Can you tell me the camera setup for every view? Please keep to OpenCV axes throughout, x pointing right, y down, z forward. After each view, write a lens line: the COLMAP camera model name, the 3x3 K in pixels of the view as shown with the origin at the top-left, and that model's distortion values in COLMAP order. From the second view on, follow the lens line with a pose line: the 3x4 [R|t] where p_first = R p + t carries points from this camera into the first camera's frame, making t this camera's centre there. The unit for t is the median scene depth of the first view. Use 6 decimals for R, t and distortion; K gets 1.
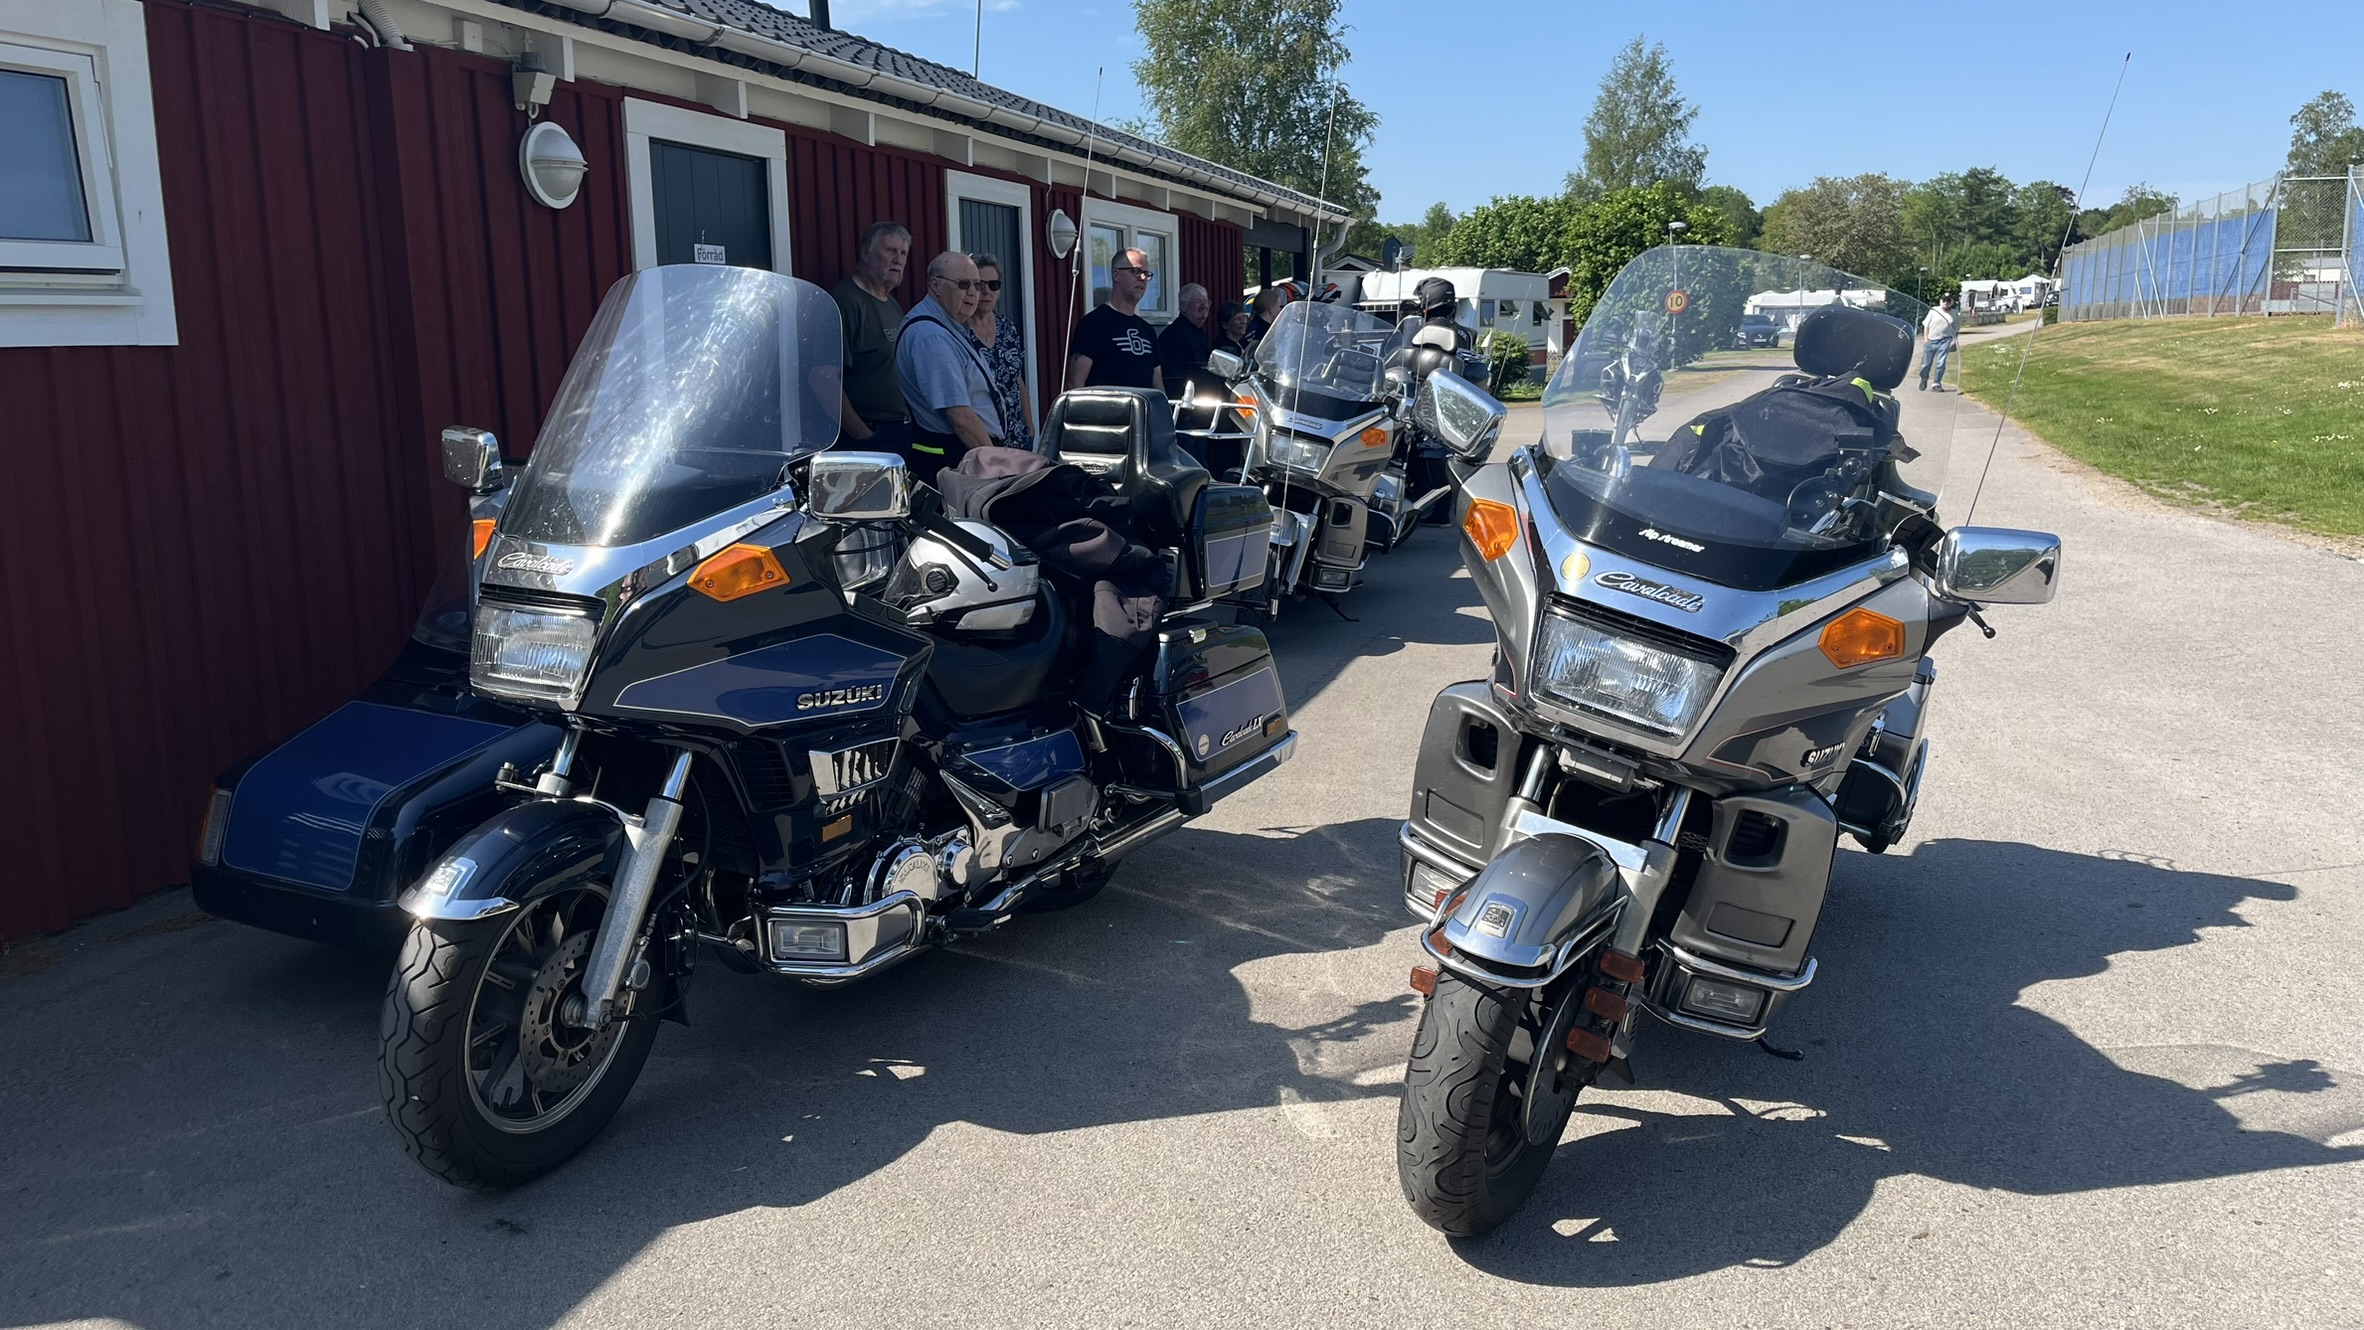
lens RADIAL K [[1828.9, 0, 1185.4], [0, 1828.9, 682.1], [0, 0, 1]] dist [0.083082, -0.135440]
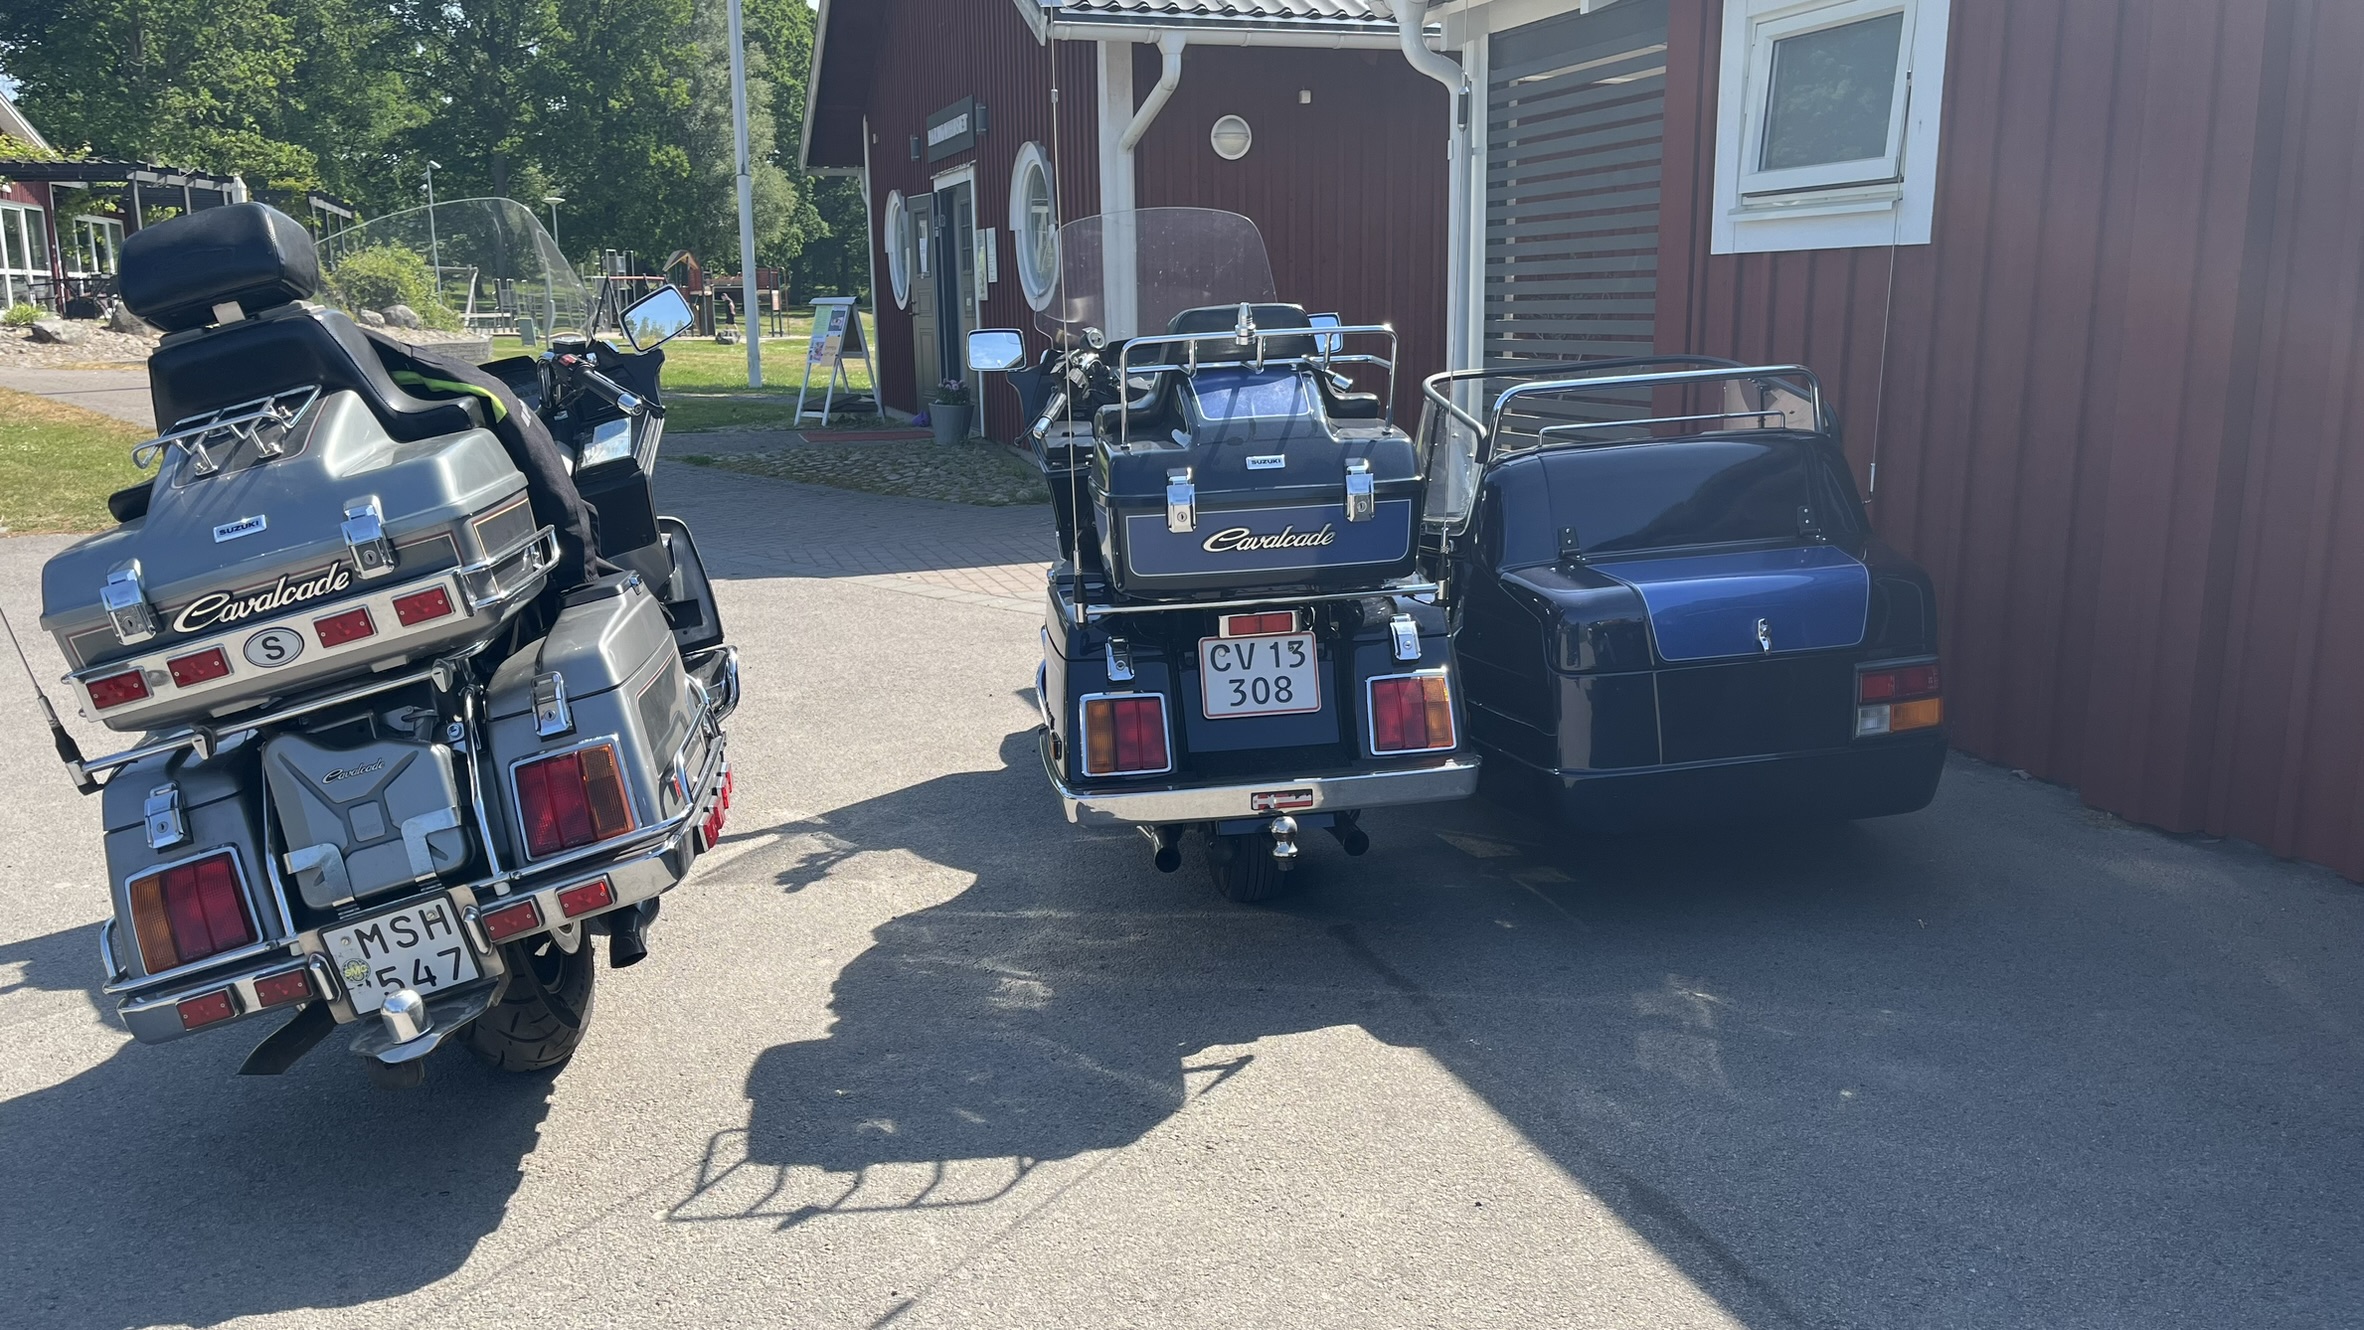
lens RADIAL K [[1828.9, 0, 1185.4], [0, 1828.9, 682.1], [0, 0, 1]] dist [0.083082, -0.135440]
pose [[-0.819384, 0.138200, -0.556337, 0.520160], [-0.083290, 0.931504, 0.354067, -0.339602], [0.567162, 0.336455, -0.751749, 1.936719]]
